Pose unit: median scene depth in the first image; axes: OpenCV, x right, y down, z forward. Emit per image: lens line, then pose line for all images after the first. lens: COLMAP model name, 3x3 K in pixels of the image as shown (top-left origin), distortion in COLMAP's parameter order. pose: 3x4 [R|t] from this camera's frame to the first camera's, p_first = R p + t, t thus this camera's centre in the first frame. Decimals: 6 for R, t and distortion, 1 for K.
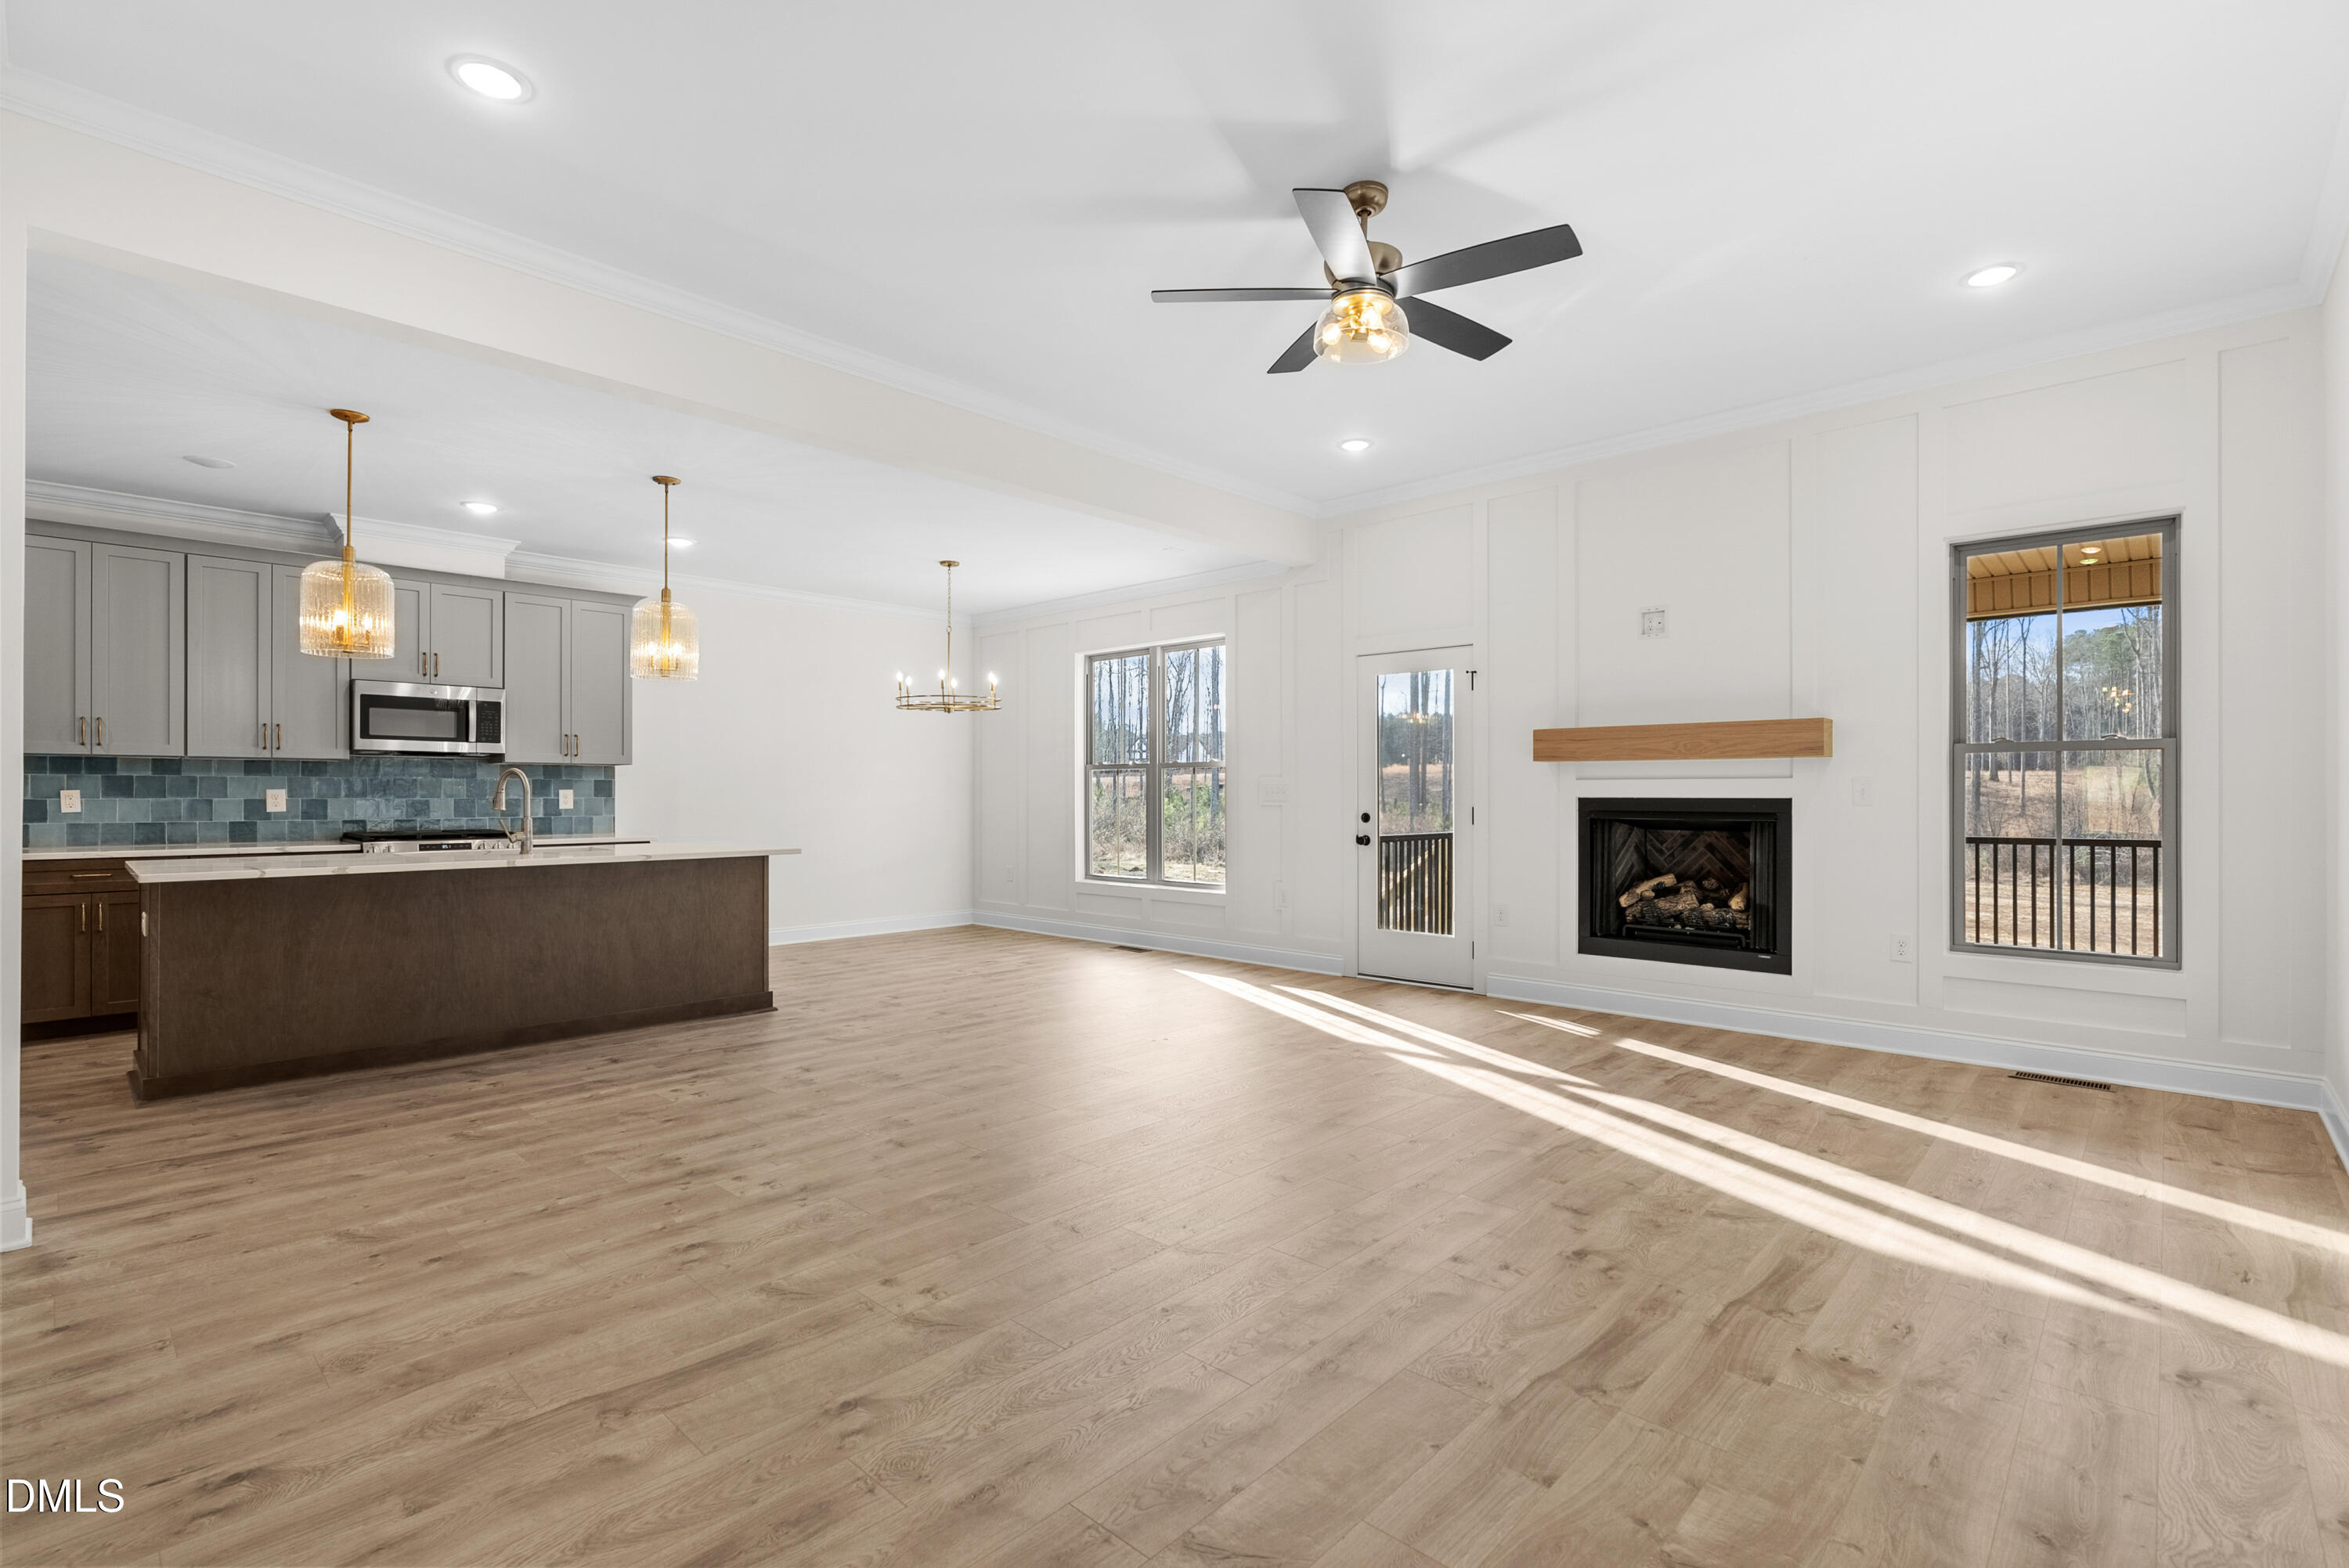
lens RADIAL K [[1070.7, 0, 1182.6], [0, 1070.7, 790.0], [0, 0, 1]] dist [-0.011276, 0.002972]
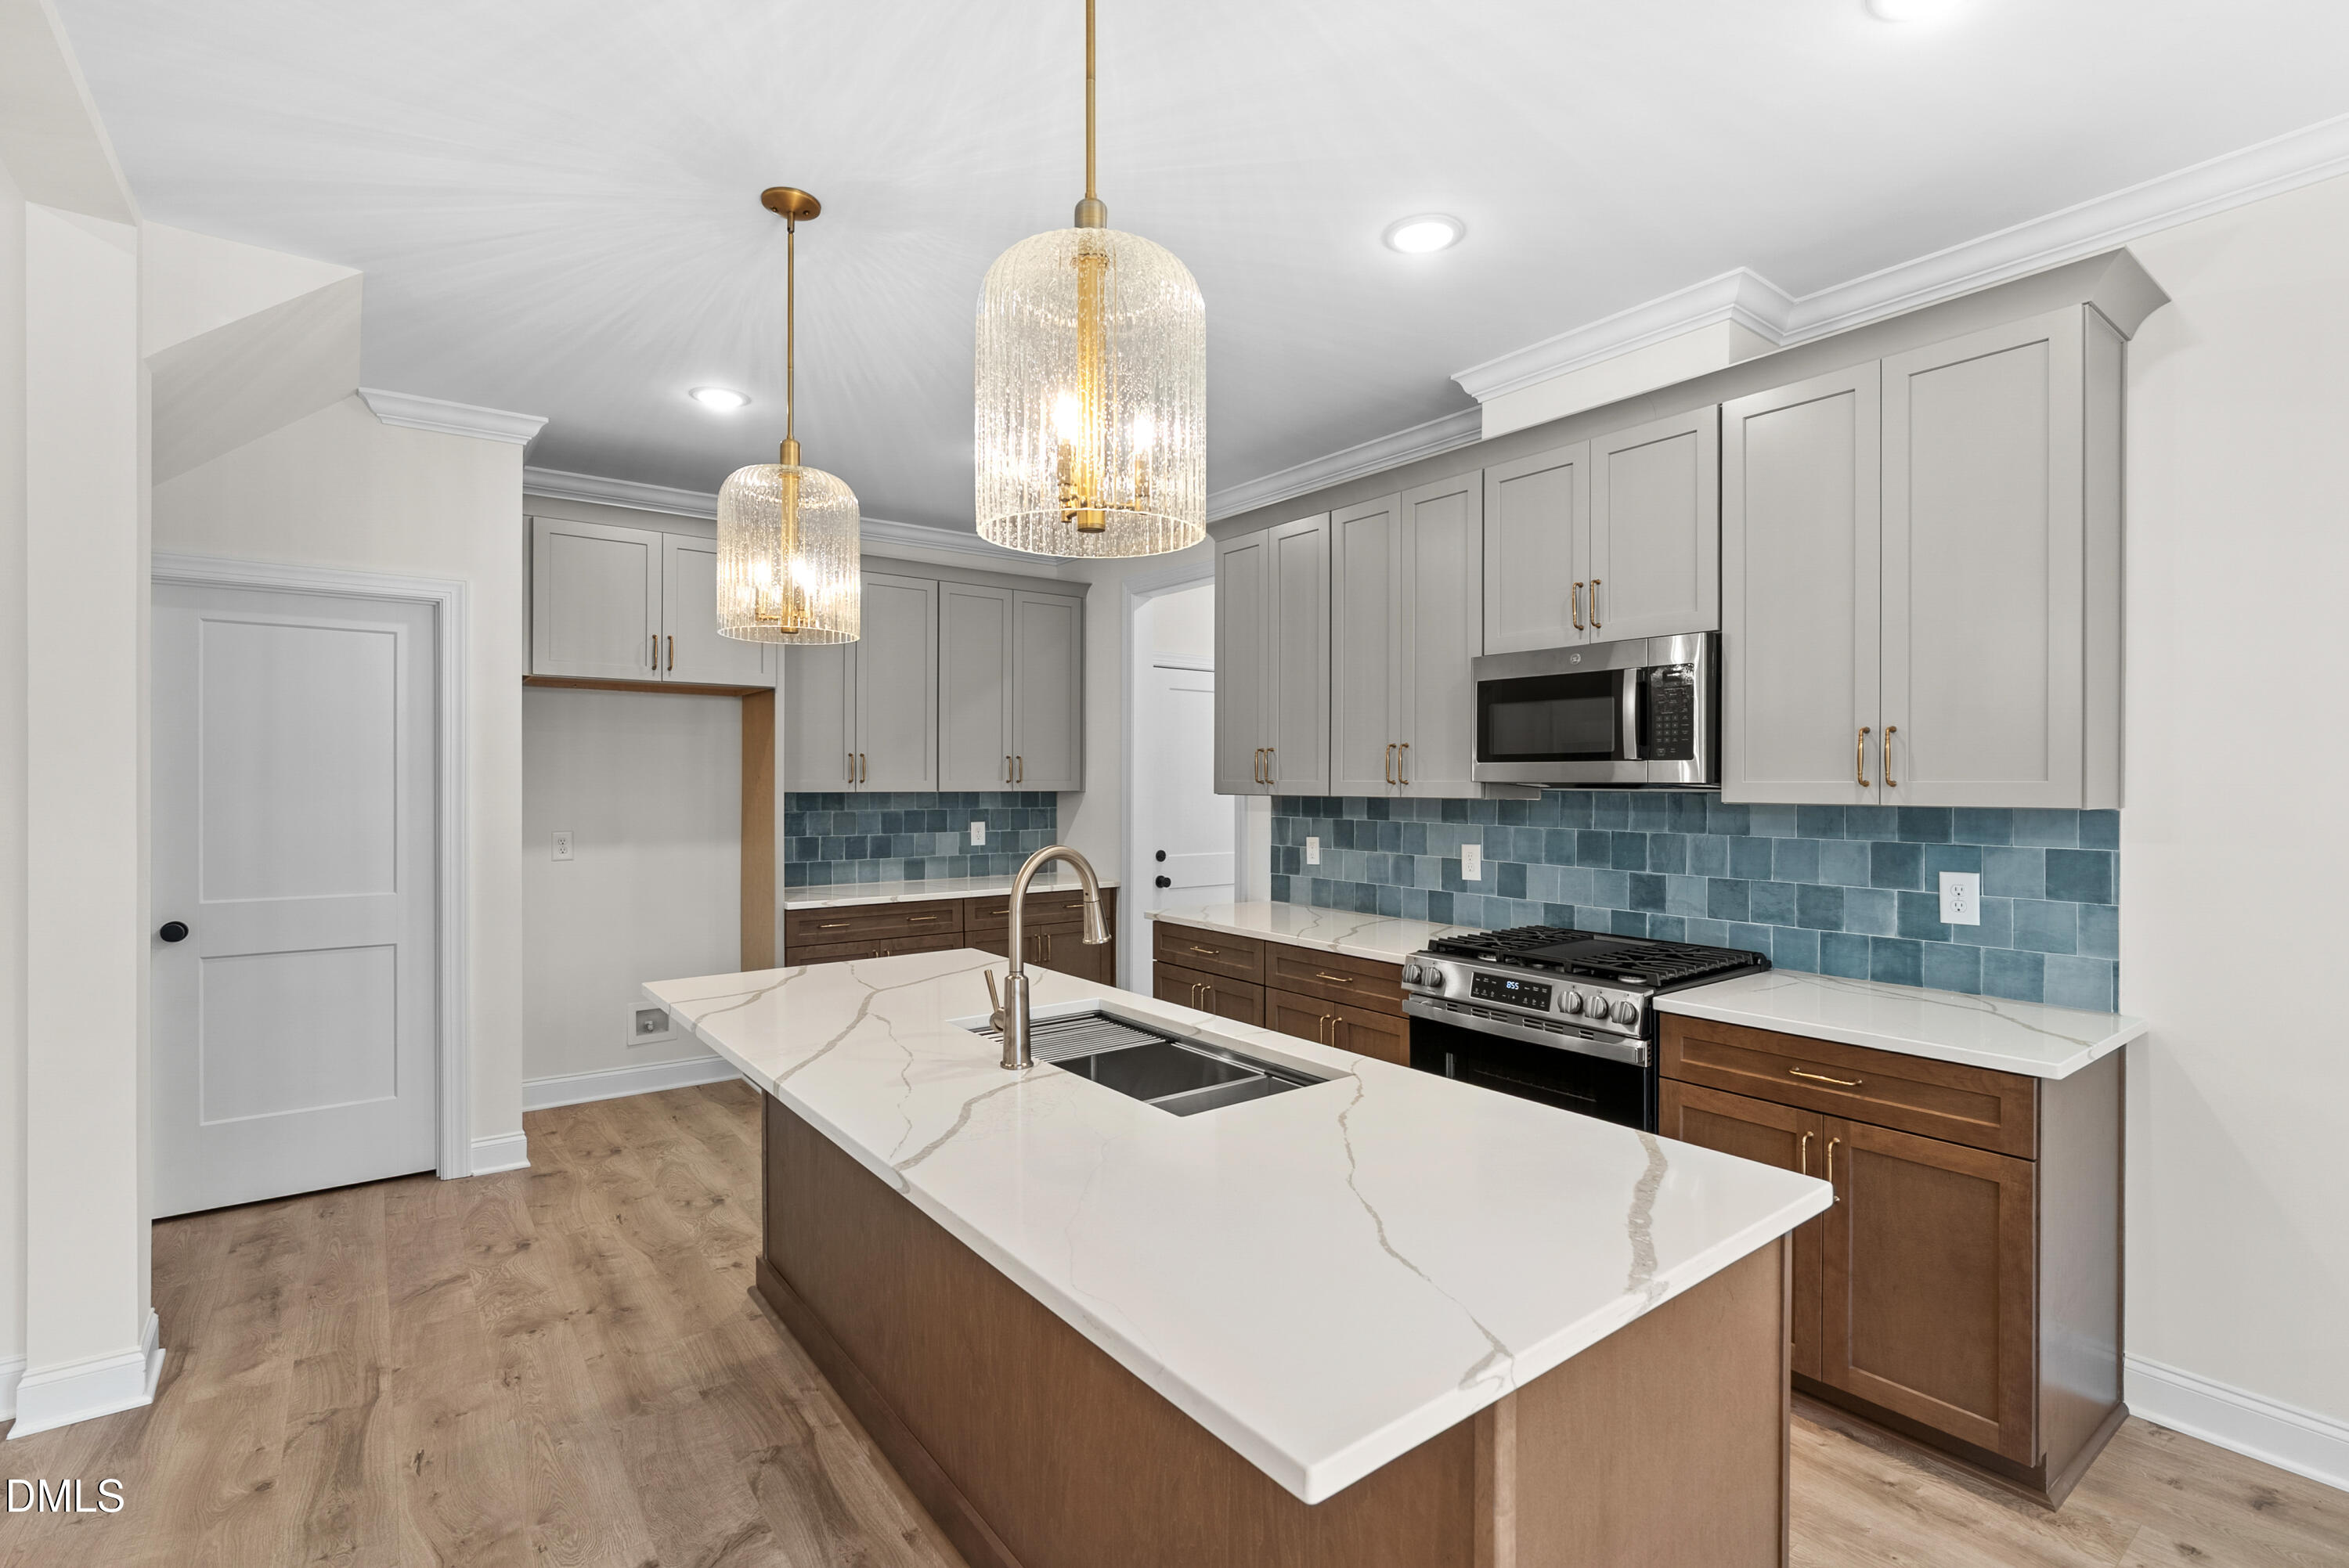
lens RADIAL K [[1070.7, 0, 1186.7], [0, 1070.7, 786.8], [0, 0, 1]] dist [-0.011276, 0.002972]
pose [[-0.164007, 0.001960, -0.986457, -0.233420], [-0.000548, 0.999998, 0.002078, -0.043566], [0.986459, 0.000881, -0.164006, 1.118702]]
